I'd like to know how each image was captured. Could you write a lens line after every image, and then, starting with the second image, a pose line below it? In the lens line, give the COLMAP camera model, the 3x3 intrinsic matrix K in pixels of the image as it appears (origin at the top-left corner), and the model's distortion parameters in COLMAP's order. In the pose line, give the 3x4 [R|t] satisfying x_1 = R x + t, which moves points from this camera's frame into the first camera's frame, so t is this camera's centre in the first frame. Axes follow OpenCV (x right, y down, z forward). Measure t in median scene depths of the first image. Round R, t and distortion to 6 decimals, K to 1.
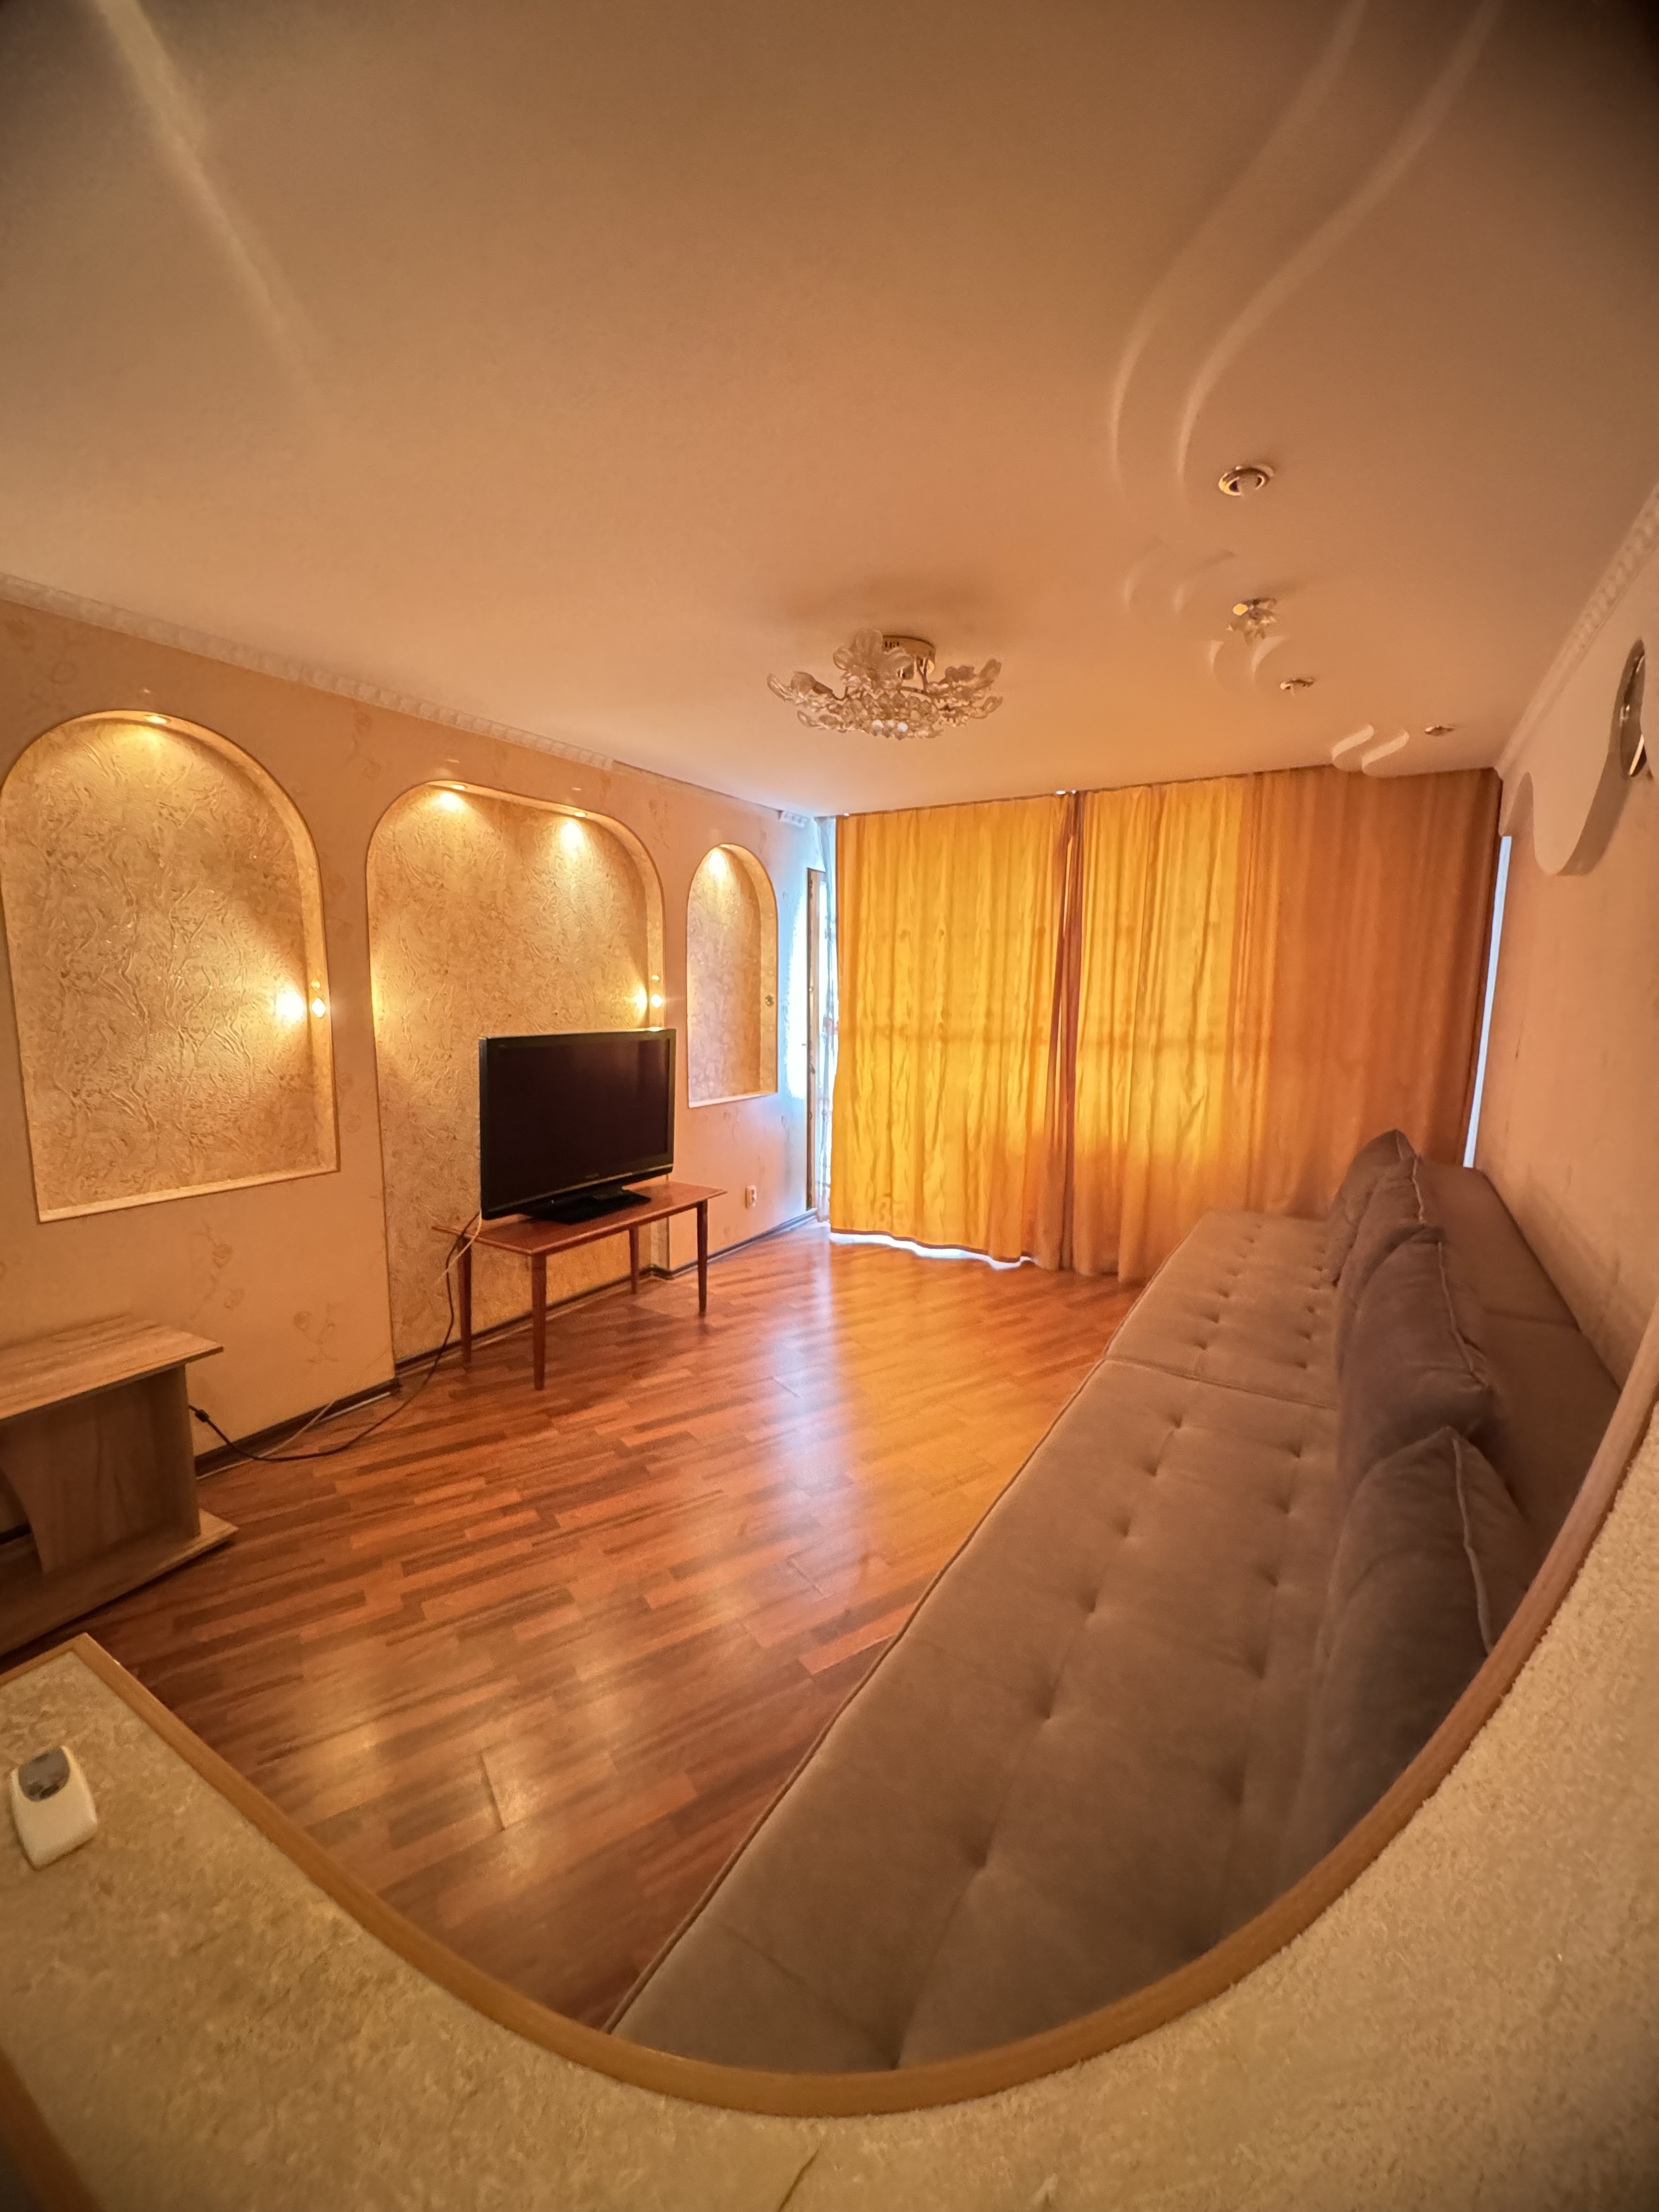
lens RADIAL K [[885.5, 0, 834.9], [0, 885.5, 1108.2], [0, 0, 1]] dist [-0.000653, 0.000197]
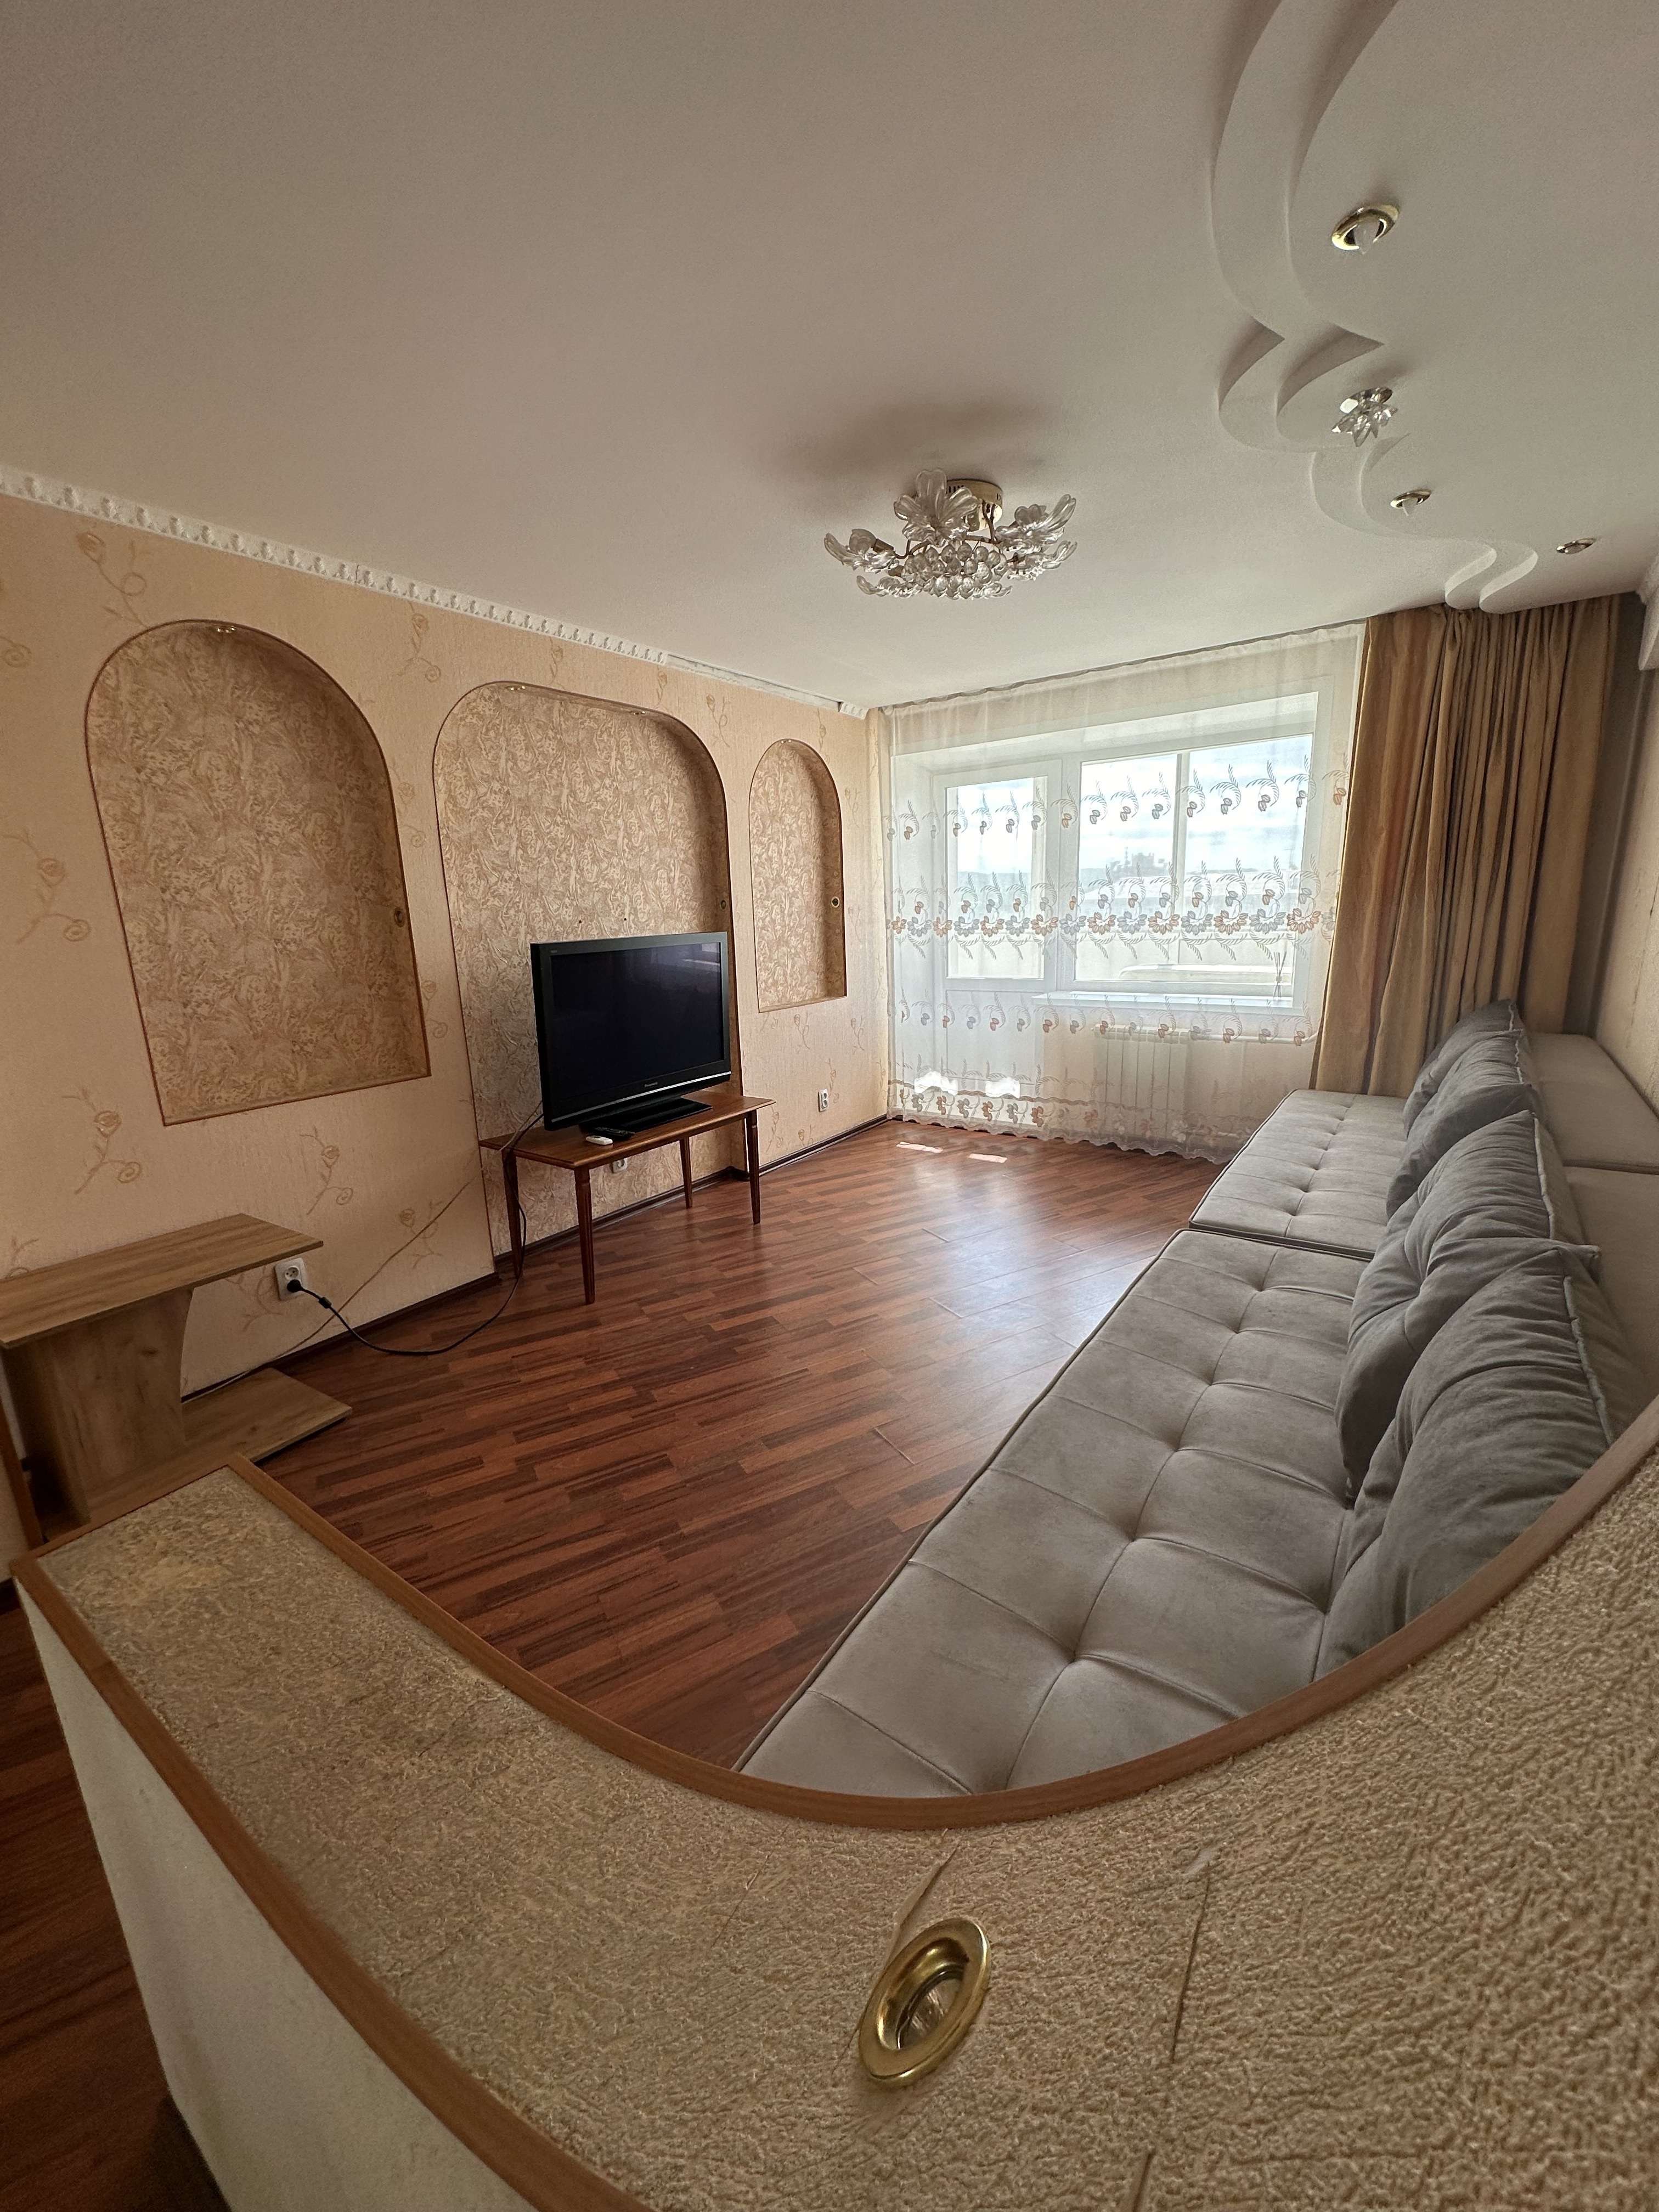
lens RADIAL K [[879.3, 0, 829.2], [0, 879.3, 1103.6], [0, 0, 1]] dist [-0.000088, 0.000764]
pose [[0.996126, -0.027347, -0.083575, -0.006763], [0.034532, 0.995716, 0.085773, 0.028698], [0.080871, -0.088326, 0.992803, 0.007572]]
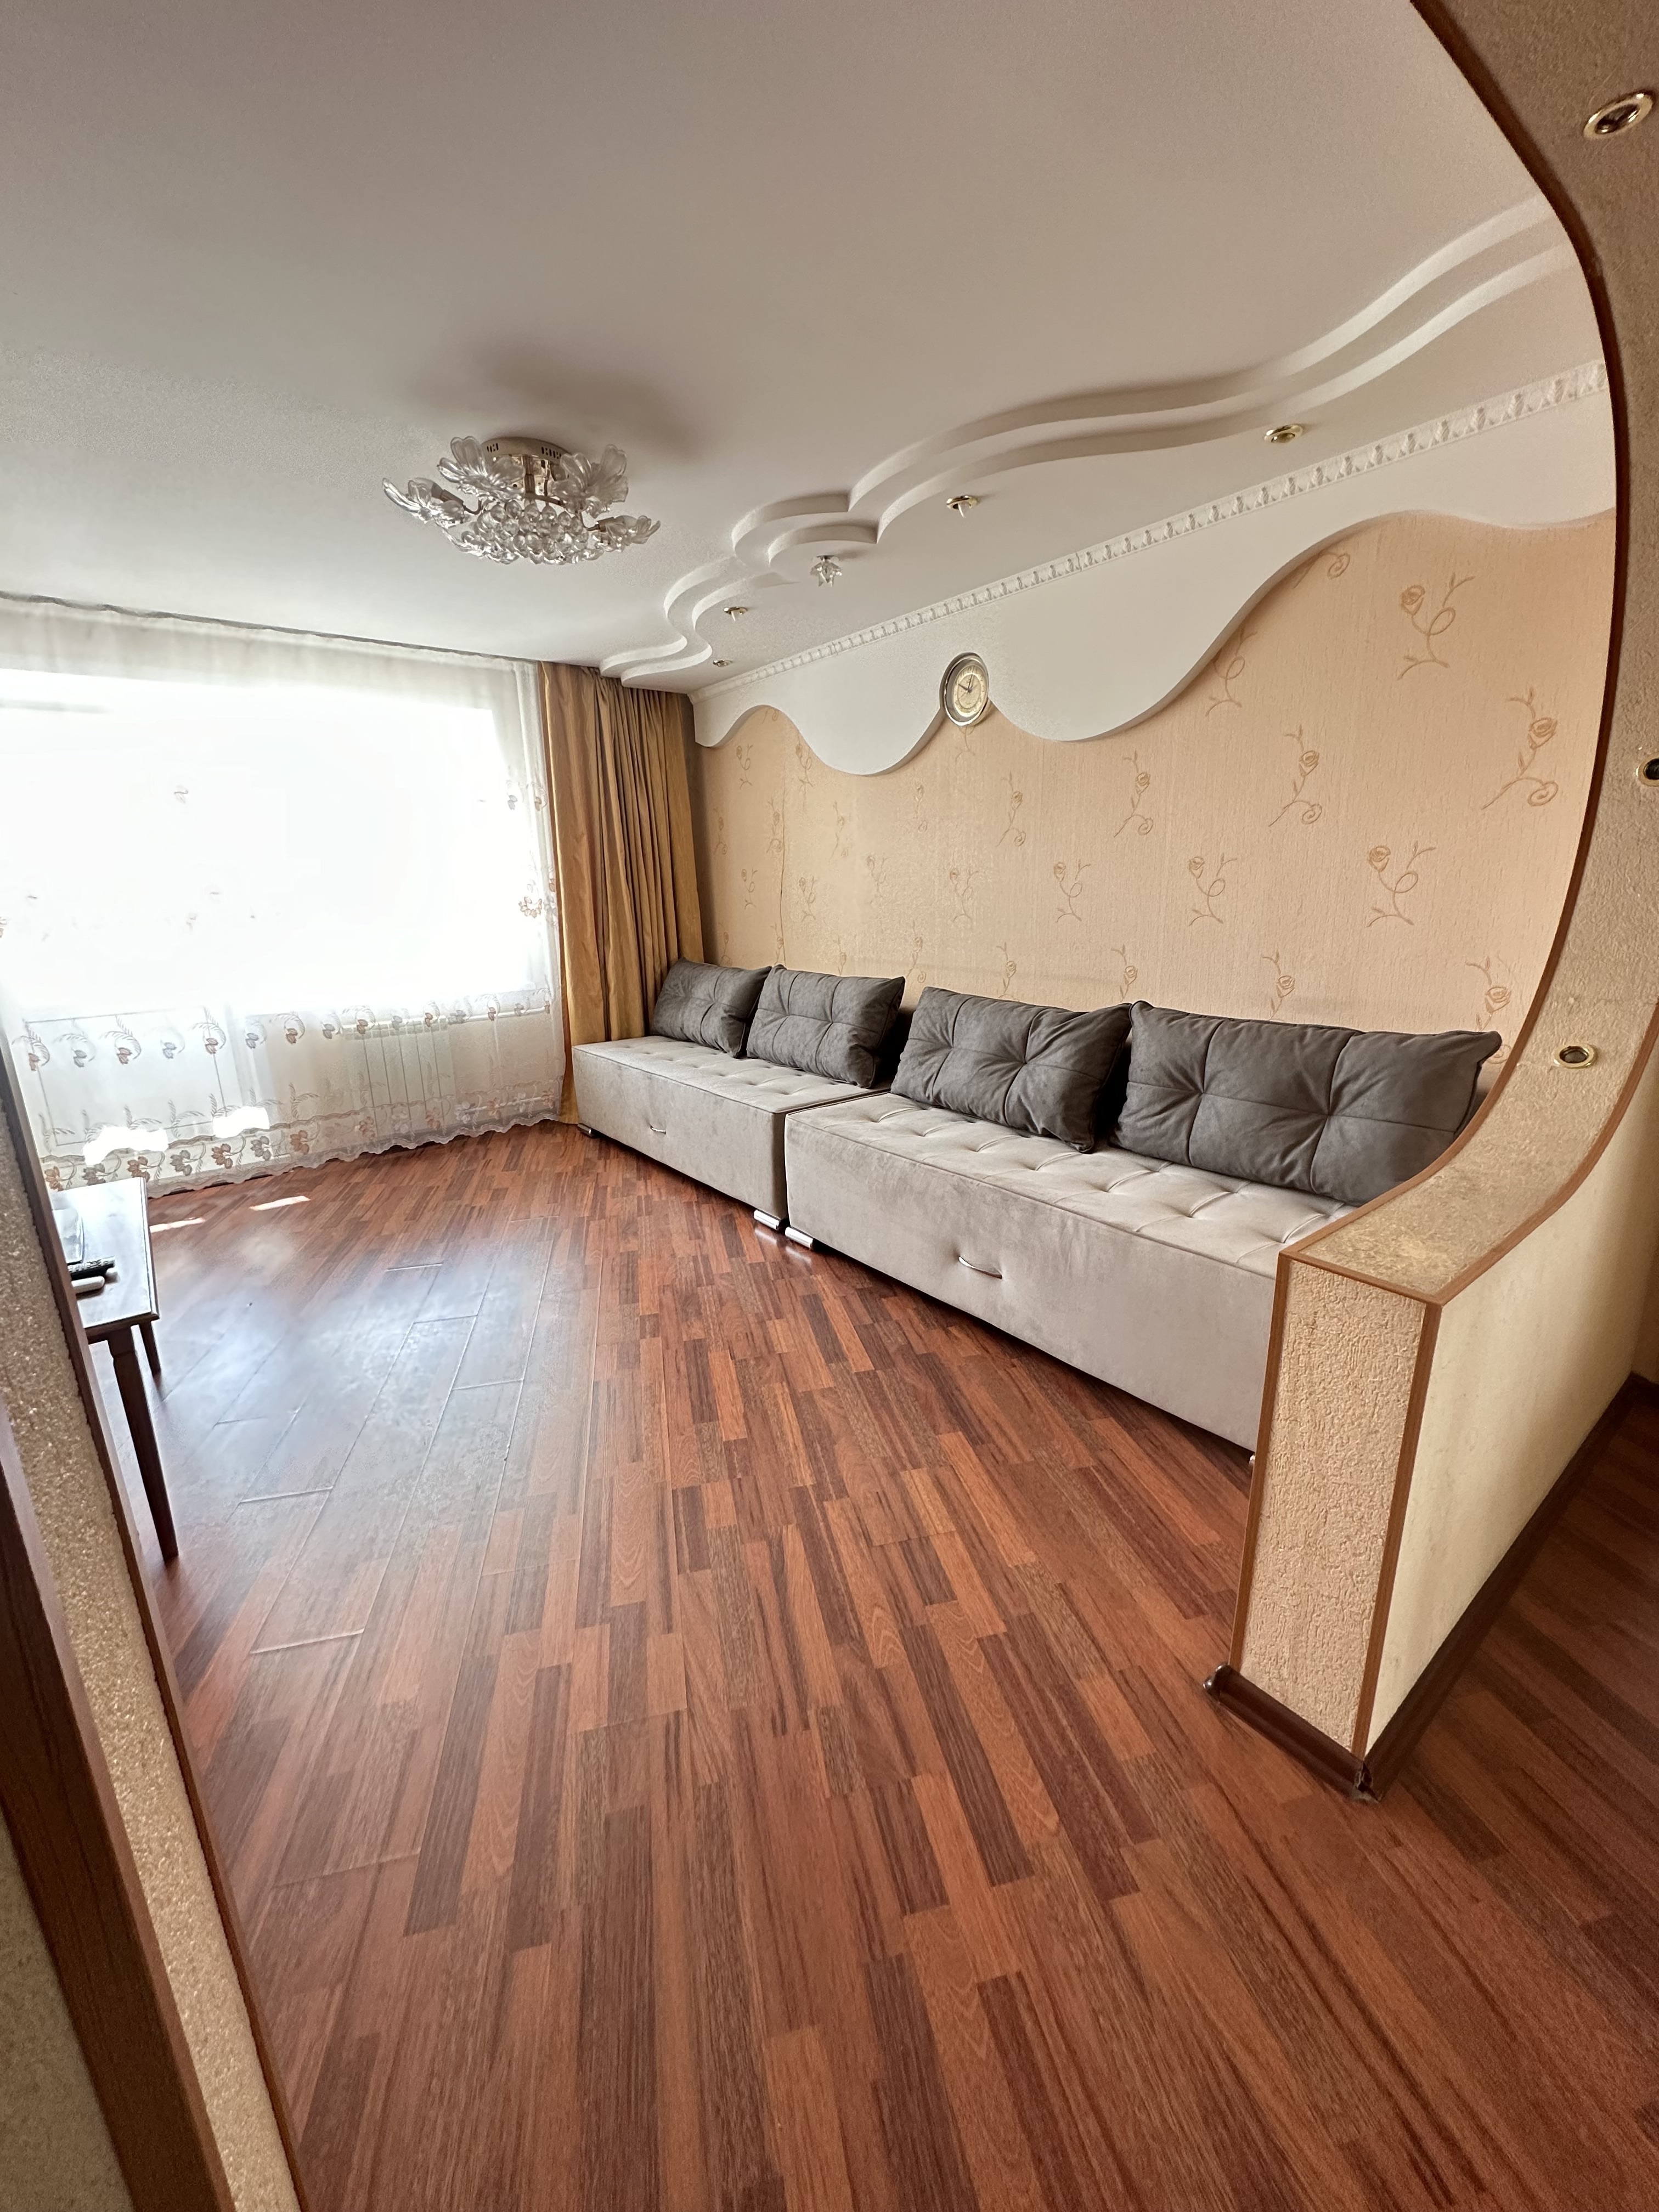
lens RADIAL K [[879.3, 0, 829.2], [0, 879.3, 1103.6], [0, 0, 1]] dist [-0.000088, 0.000764]
pose [[0.354606, -0.247430, 0.901683, -0.651787], [0.160080, 0.966178, 0.202173, 0.000131], [-0.921211, 0.072649, 0.382221, 0.323036]]
